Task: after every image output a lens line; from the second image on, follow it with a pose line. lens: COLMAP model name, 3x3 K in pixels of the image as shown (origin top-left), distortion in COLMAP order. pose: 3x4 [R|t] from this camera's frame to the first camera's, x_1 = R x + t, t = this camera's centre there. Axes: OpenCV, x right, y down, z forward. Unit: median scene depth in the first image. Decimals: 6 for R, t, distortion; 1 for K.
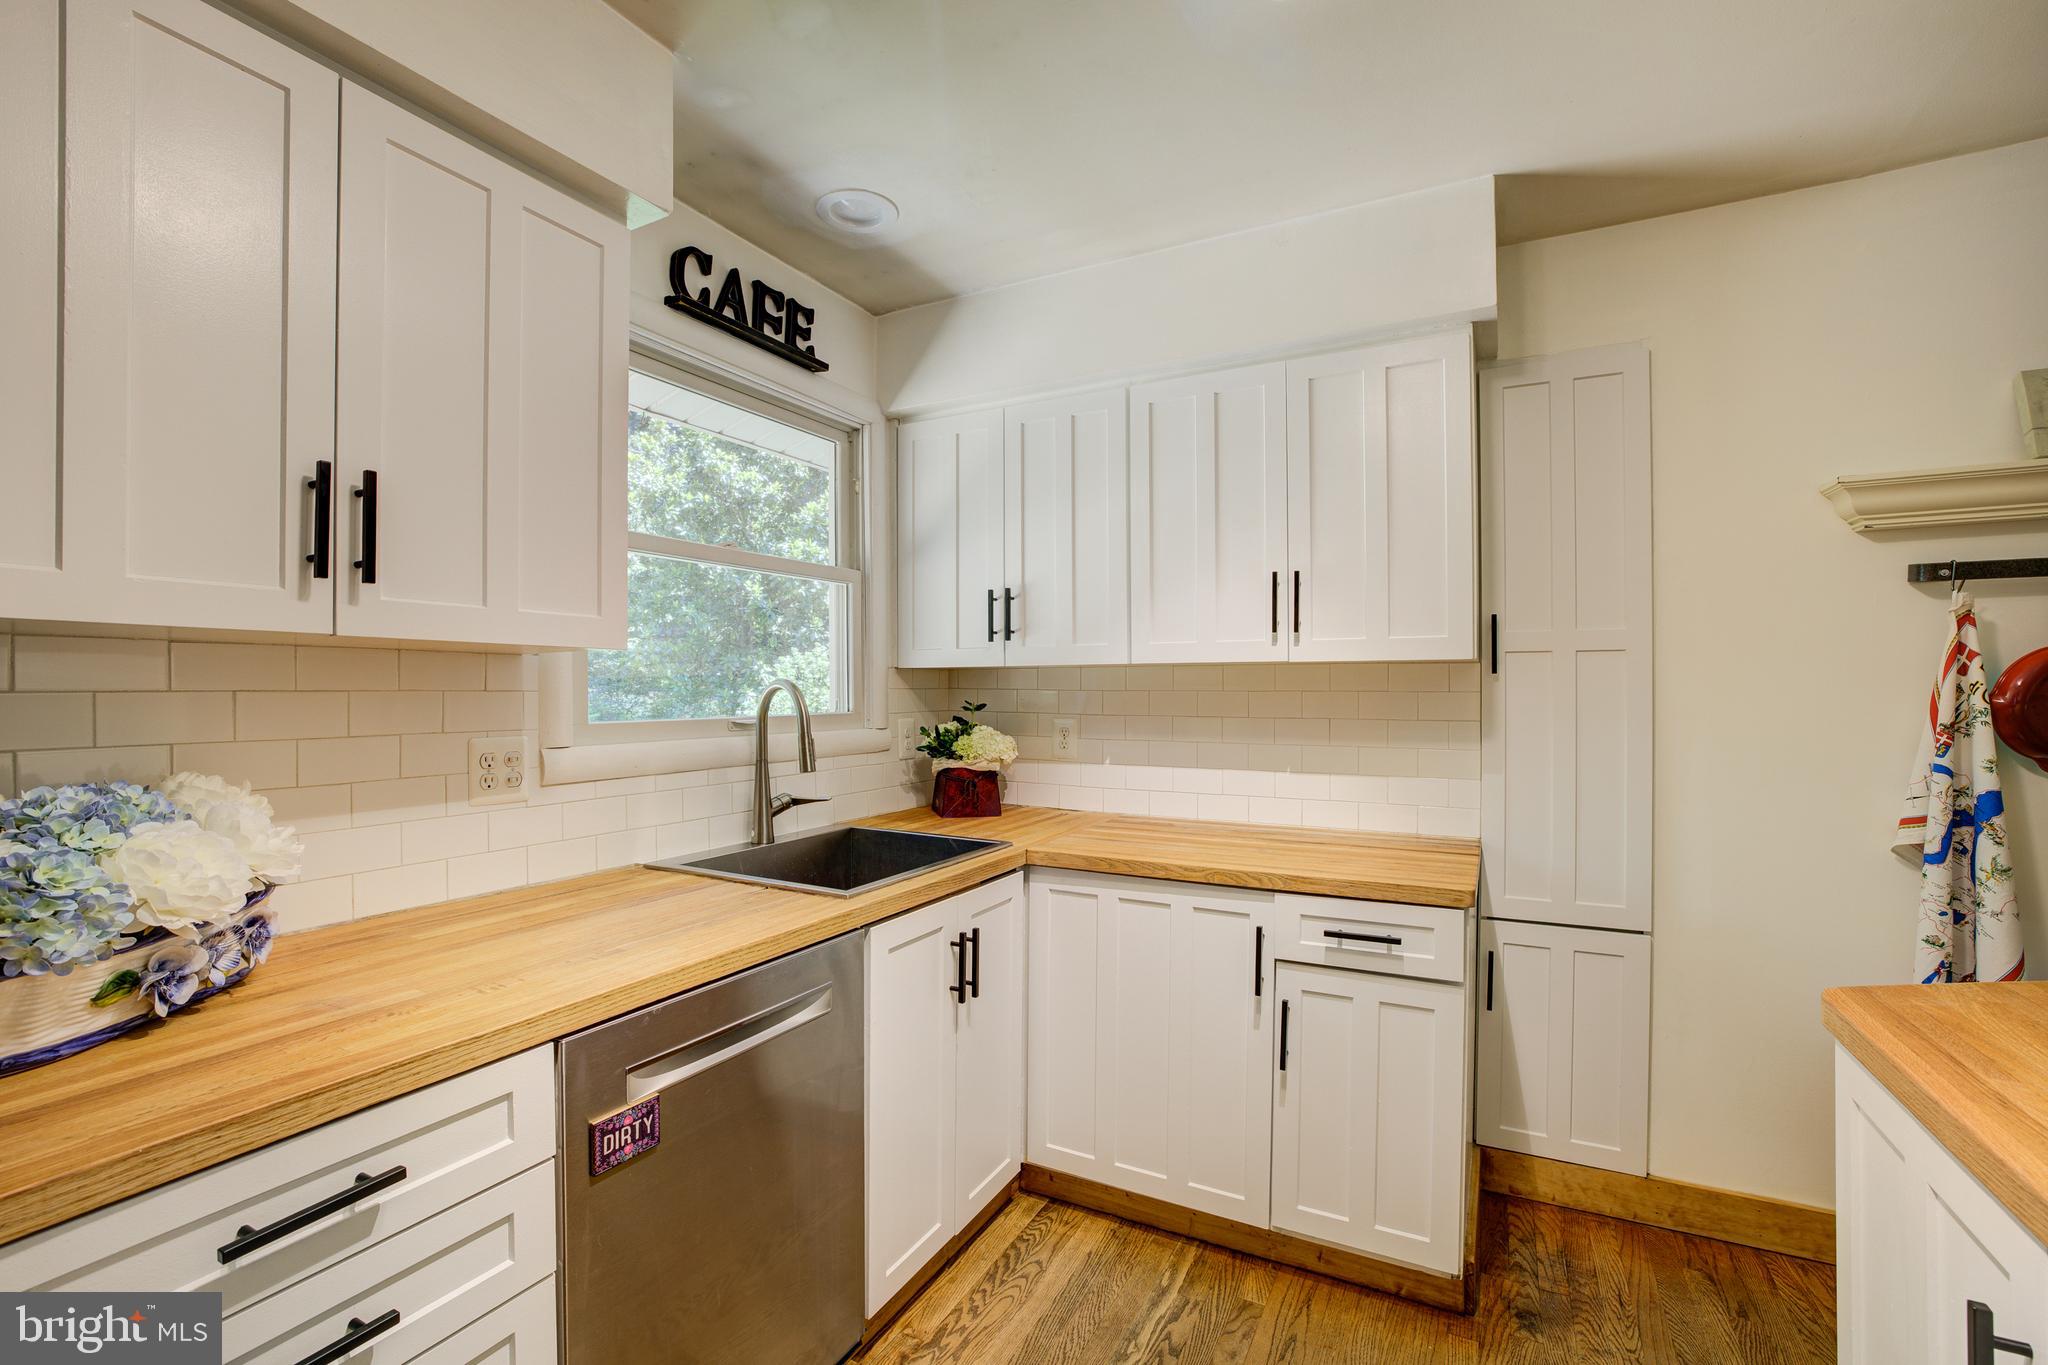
lens RADIAL K [[898.5, 0, 1042.5], [0, 898.5, 687.6], [0, 0, 1]] dist [-0.038058, 0.013522]
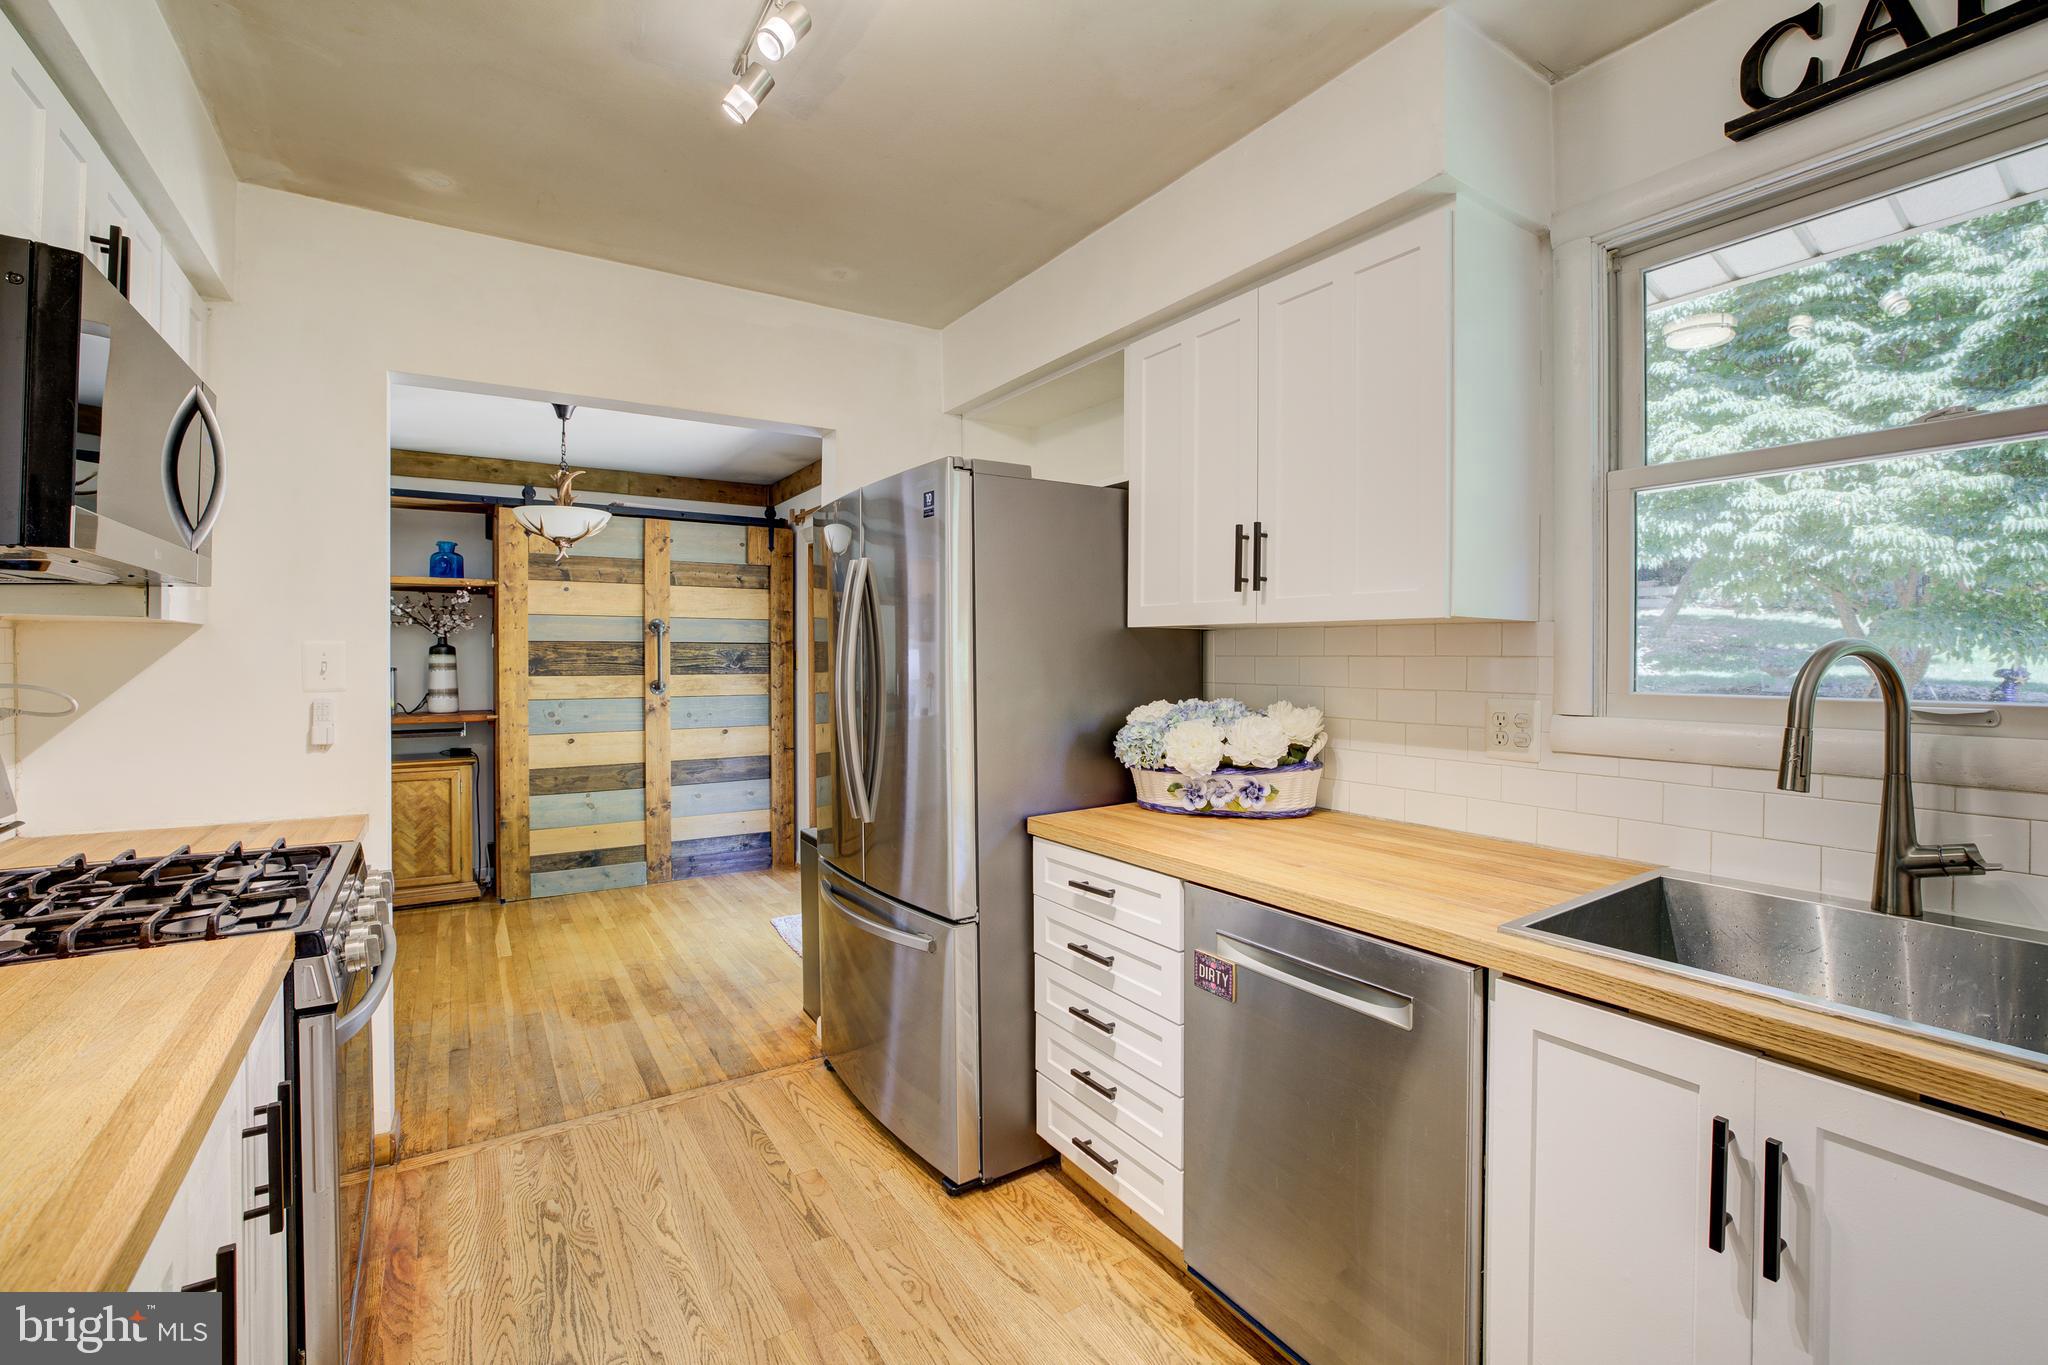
lens RADIAL K [[898.5, 0, 961.3], [0, 898.5, 660.3], [0, 0, 1]] dist [-0.038058, 0.013522]
pose [[-0.528324, 0.000567, -0.849042, 0.542942], [-0.006985, 0.999963, 0.005015, 0.006404], [0.849014, 0.008580, -0.528301, 0.830288]]
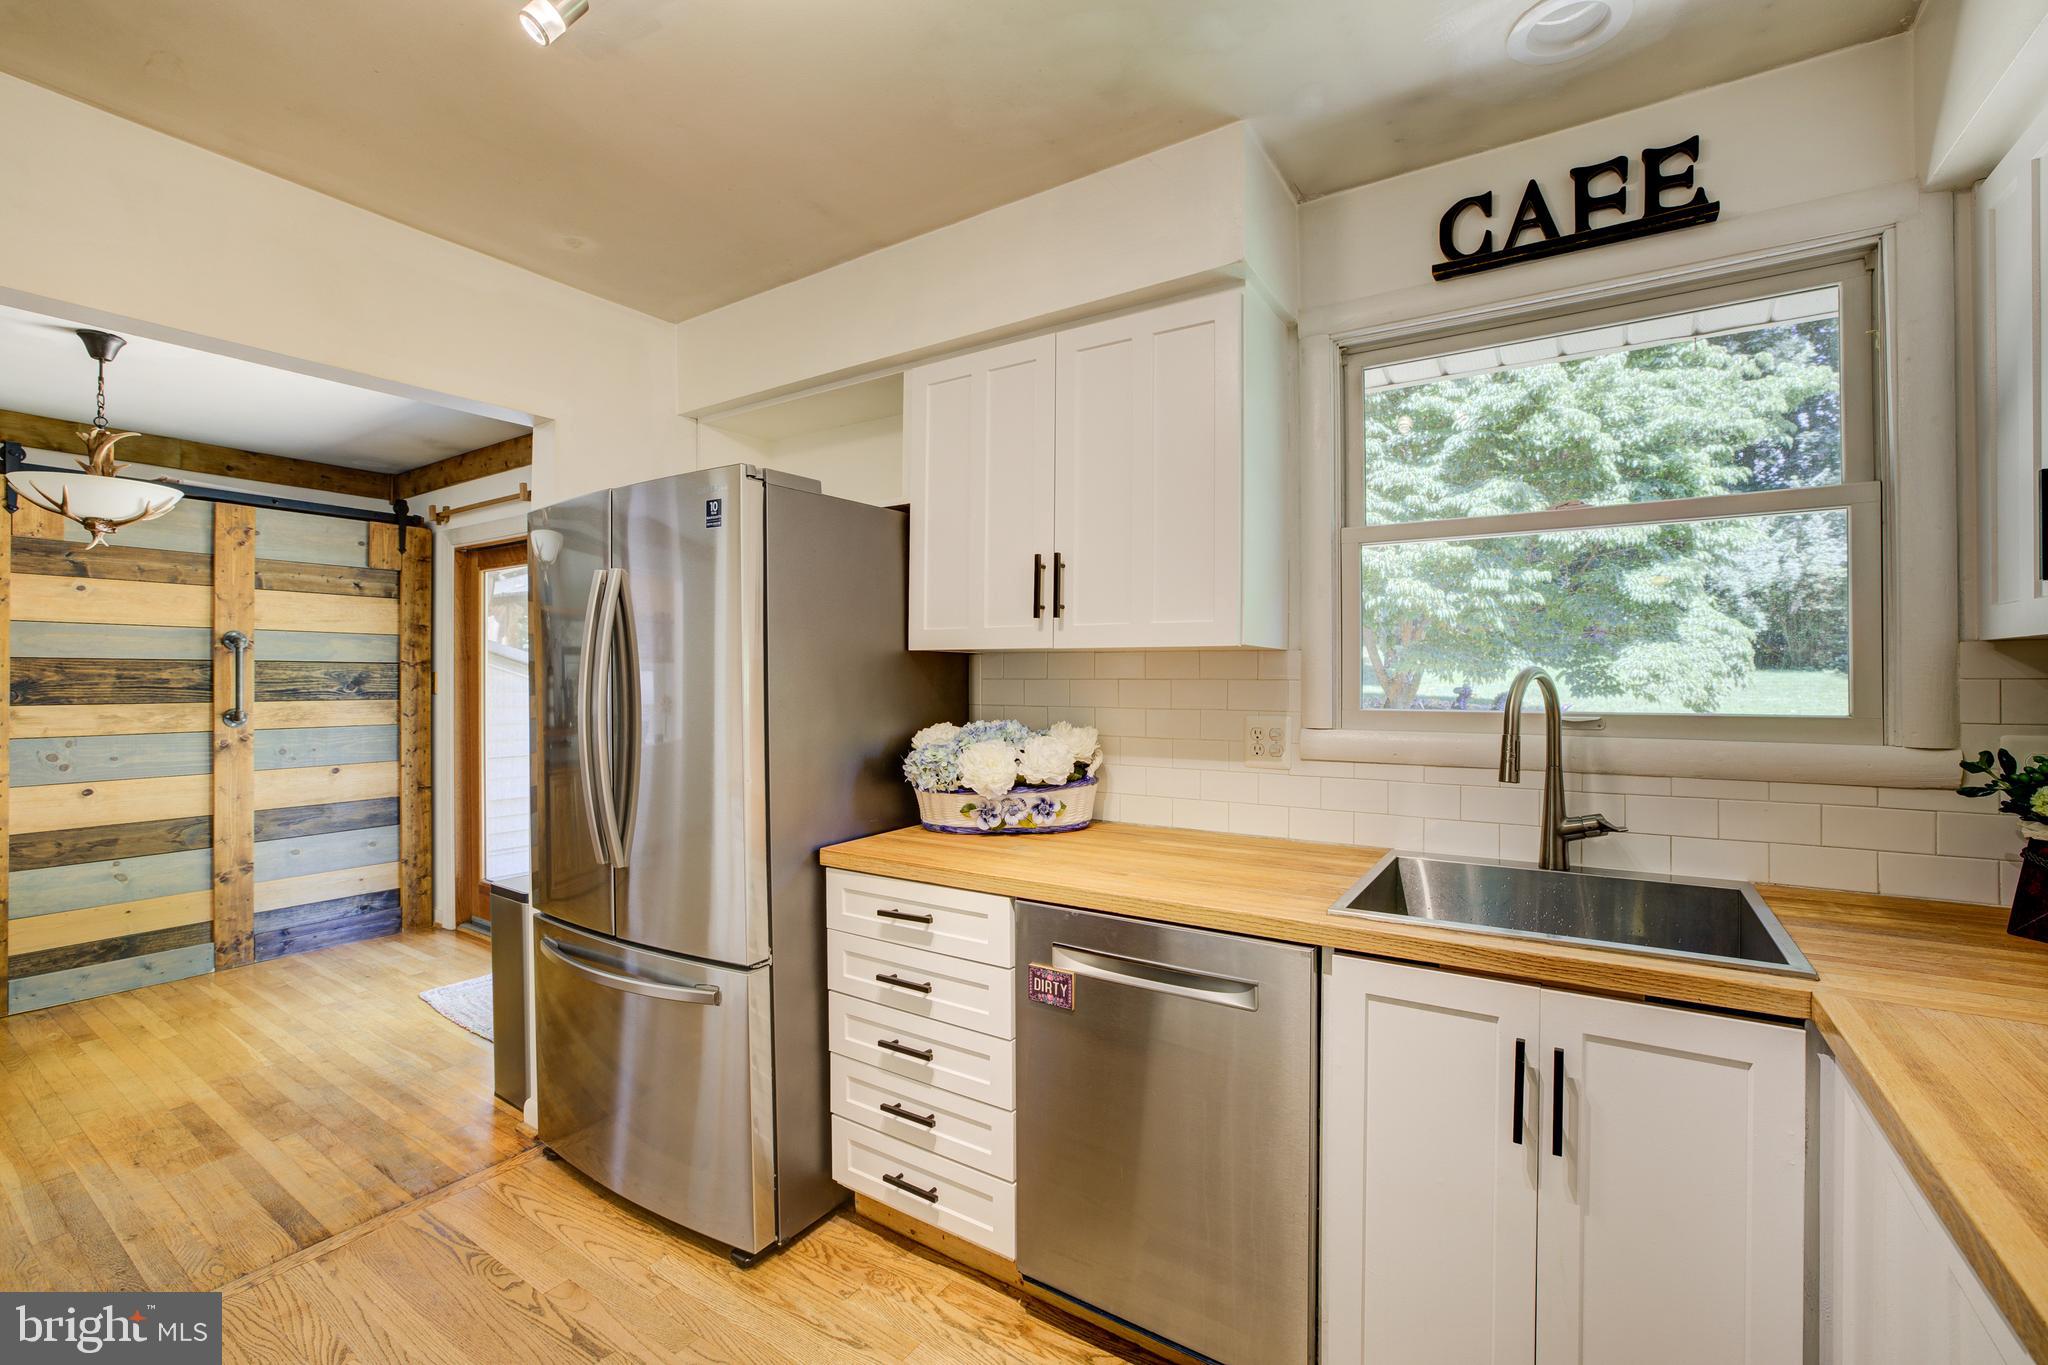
lens RADIAL K [[898.5, 0, 1010.9], [0, 898.5, 670.3], [0, 0, 1]] dist [-0.038058, 0.013522]
pose [[-0.126773, -0.011031, -0.991870, 0.580523], [-0.005823, 0.999929, -0.010376, 0.005003], [0.991915, 0.004461, -0.126828, 0.663319]]
